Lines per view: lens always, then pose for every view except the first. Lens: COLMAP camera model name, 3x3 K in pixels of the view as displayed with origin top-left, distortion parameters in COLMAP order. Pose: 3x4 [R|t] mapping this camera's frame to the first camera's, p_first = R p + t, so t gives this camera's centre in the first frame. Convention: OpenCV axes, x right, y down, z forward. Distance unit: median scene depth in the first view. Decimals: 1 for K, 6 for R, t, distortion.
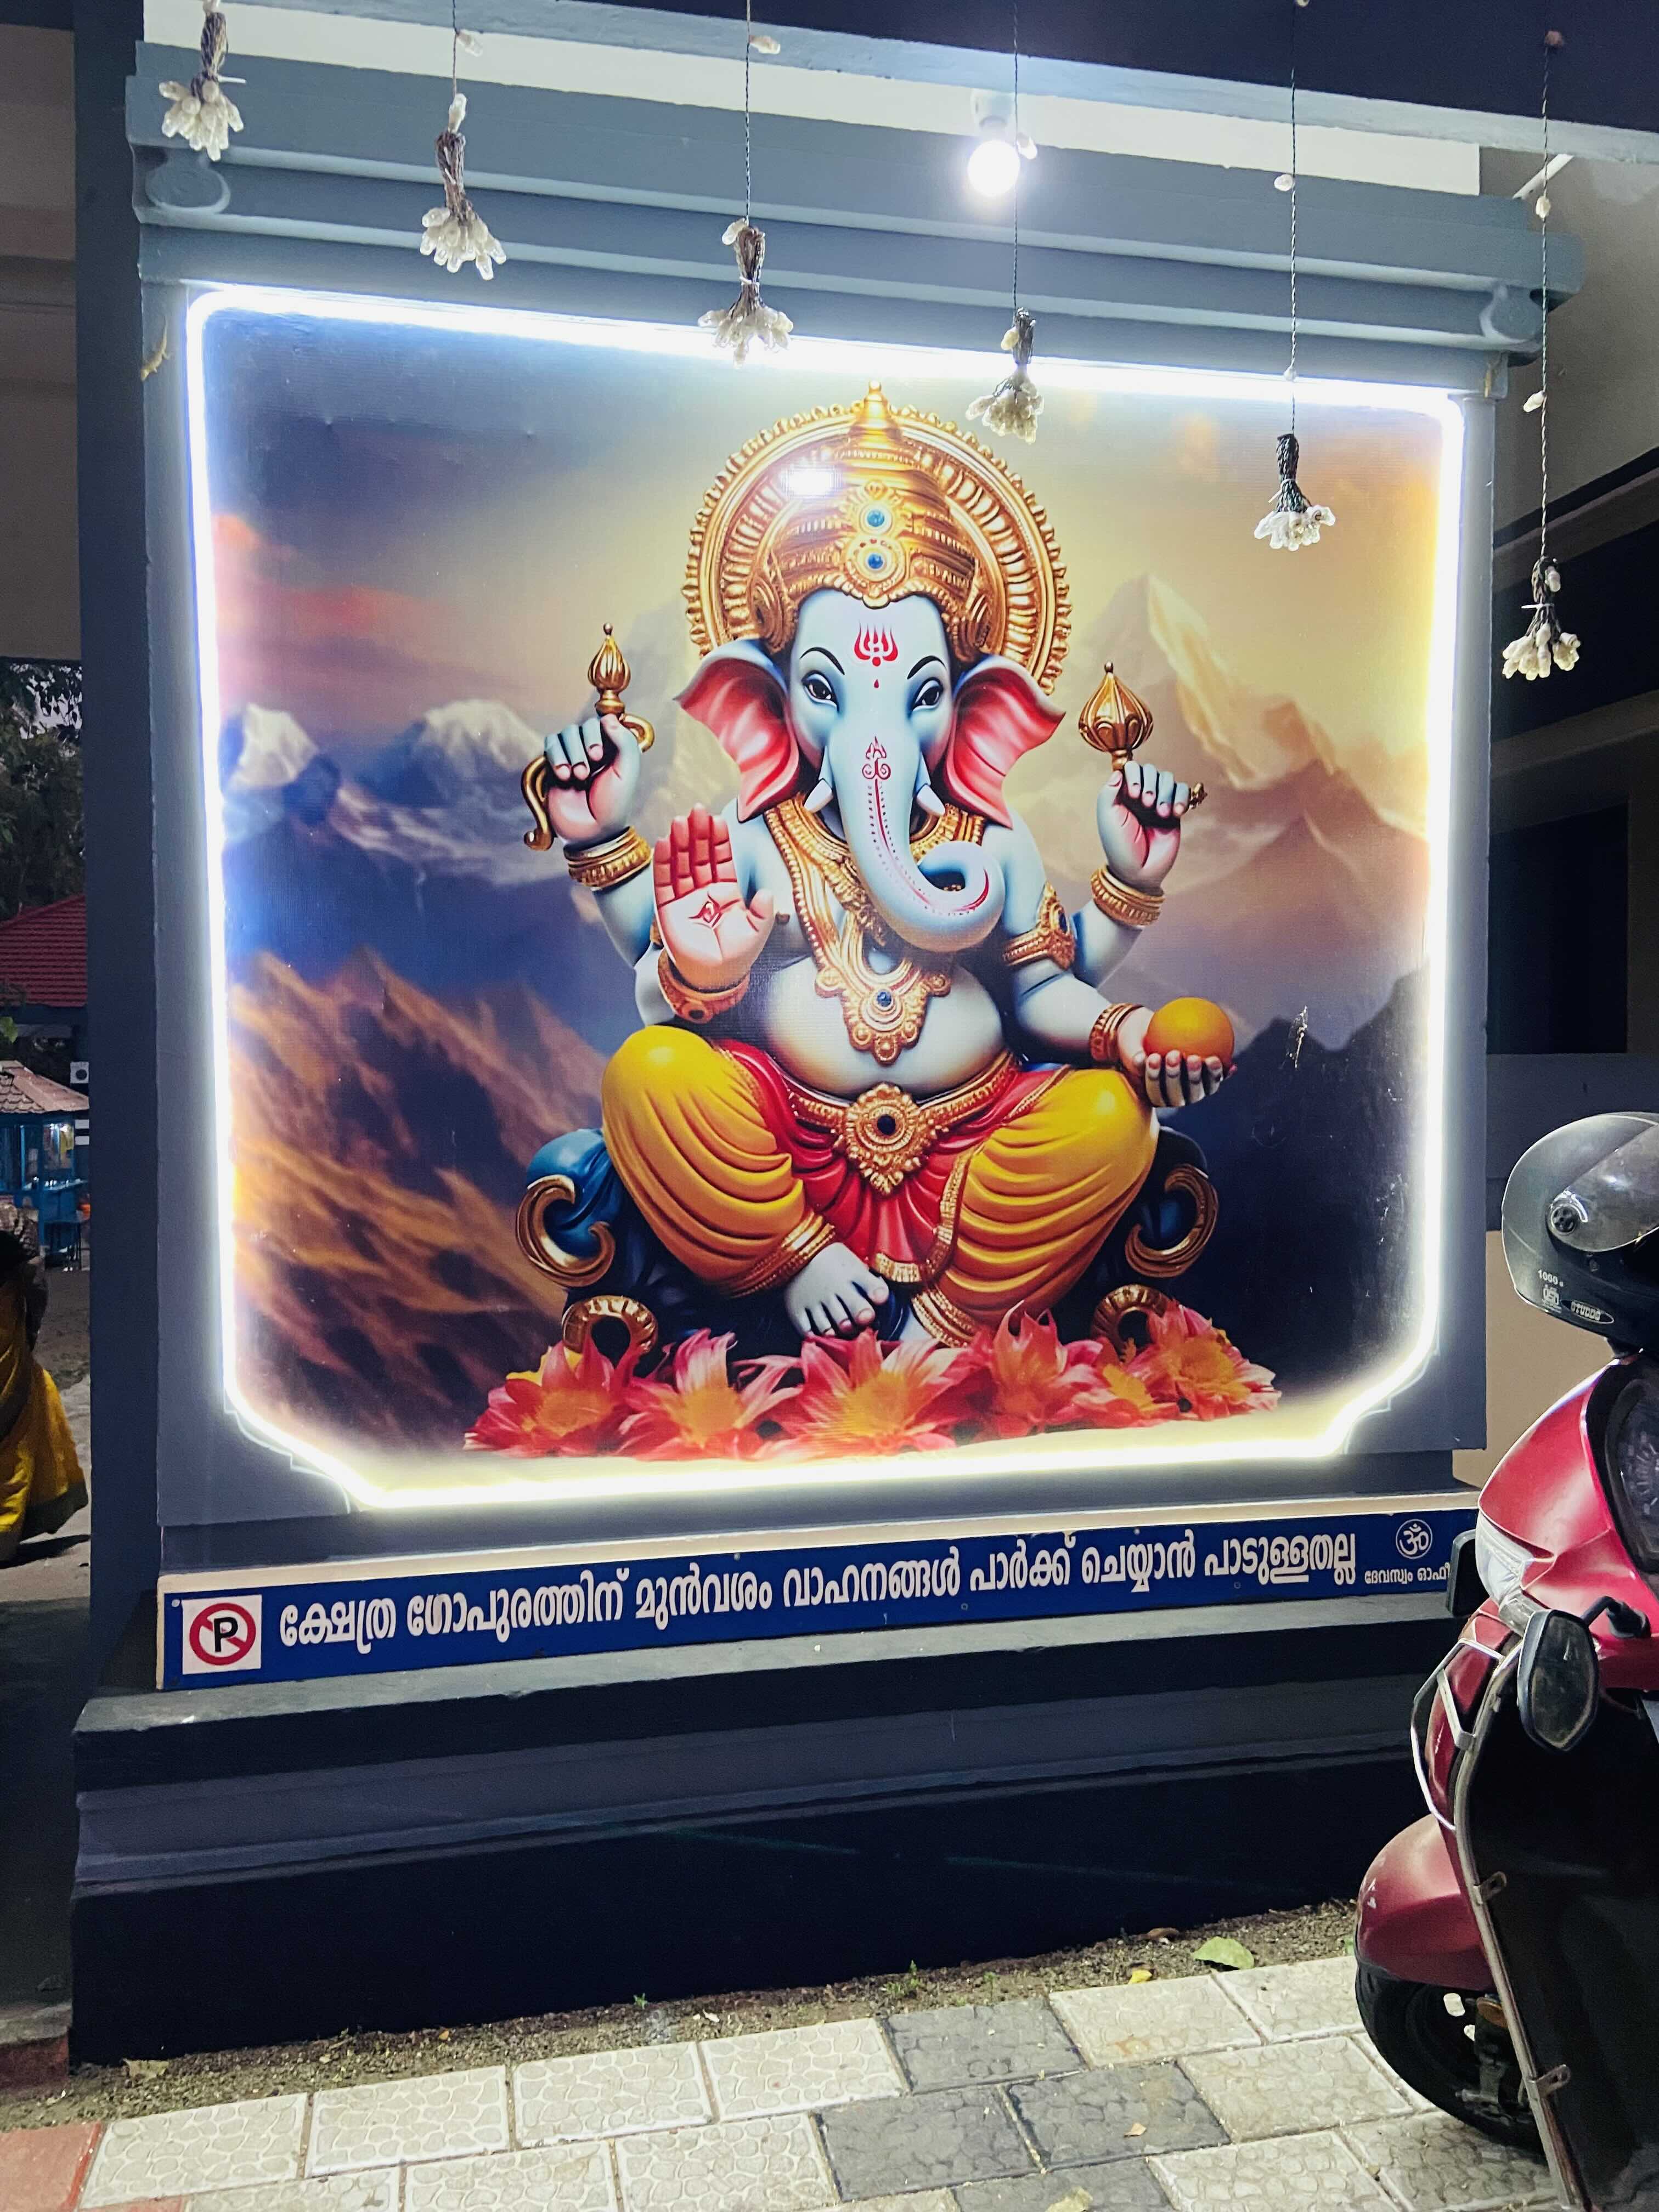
lens RADIAL K [[1676.1, 0, 830.4], [0, 1676.1, 1090.7], [0, 0, 1]] dist [0.125928, -0.154032]
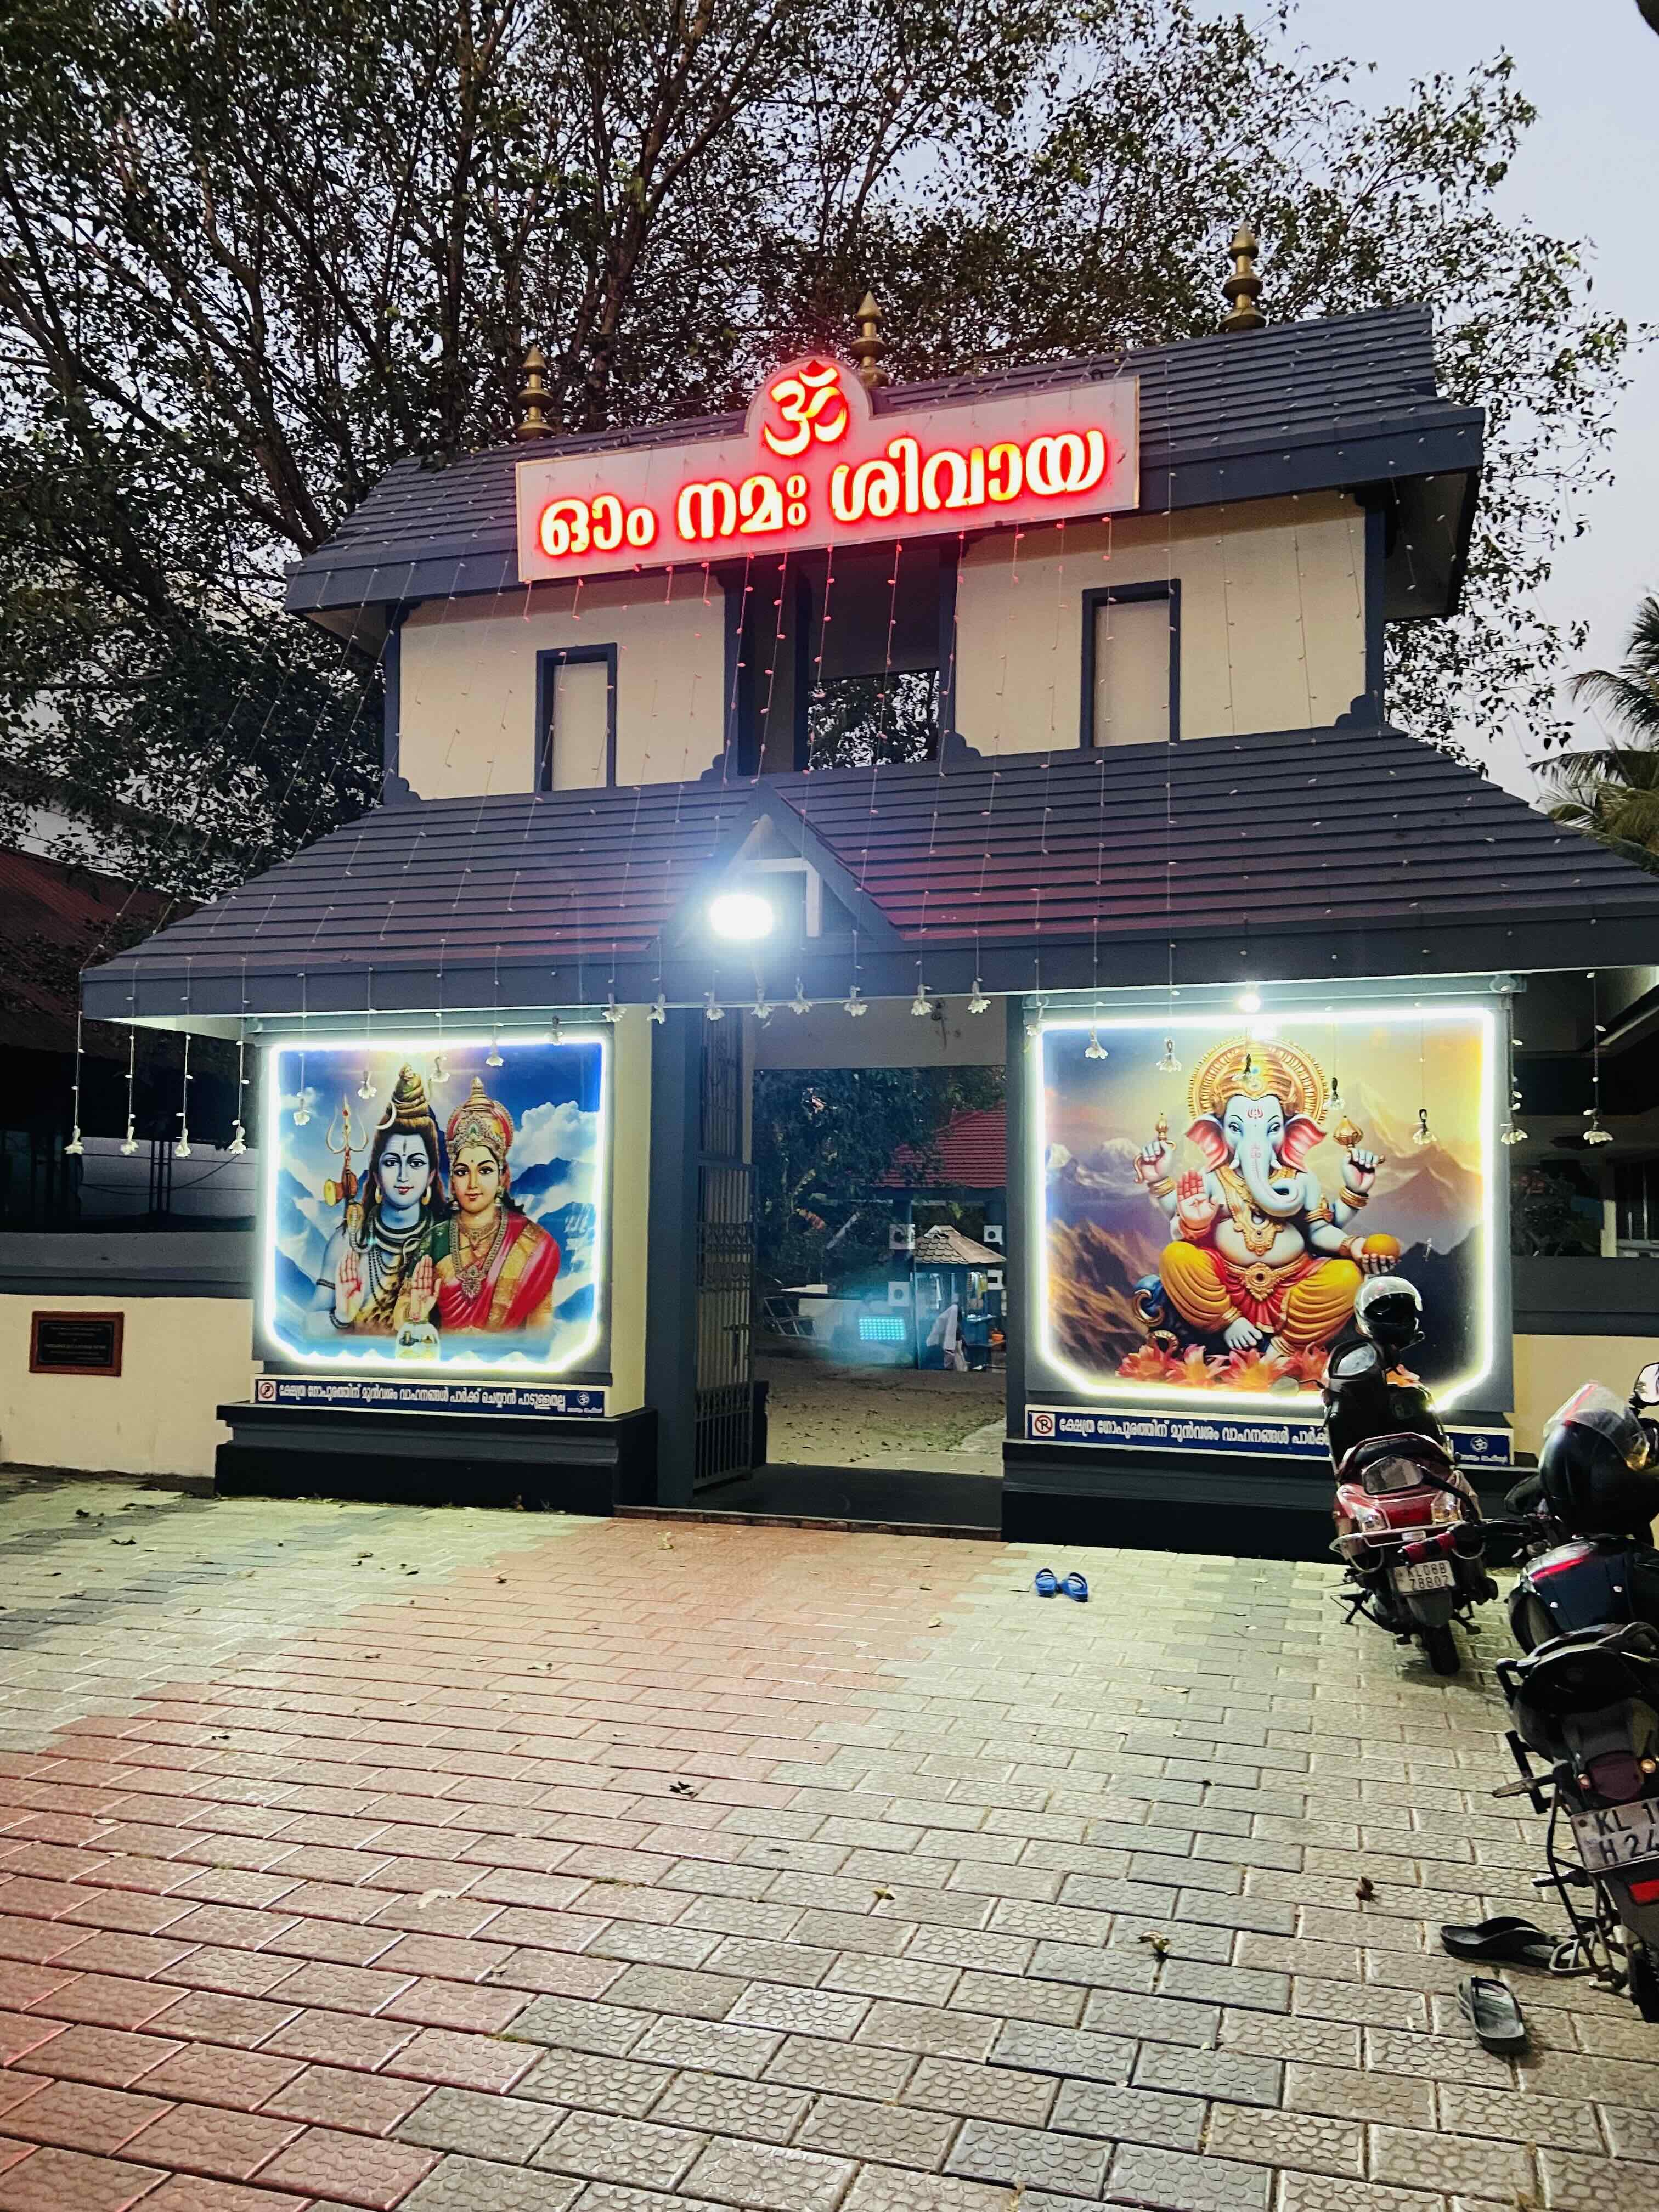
lens RADIAL K [[1676.1, 0, 800.1], [0, 1676.1, 1115.2], [0, 0, 1]] dist [0.125928, -0.154032]
pose [[0.865429, -0.019848, -0.500639, 0.836586], [-0.020189, 0.997022, -0.074427, -0.025117], [0.500625, 0.074519, 0.862451, -1.986486]]
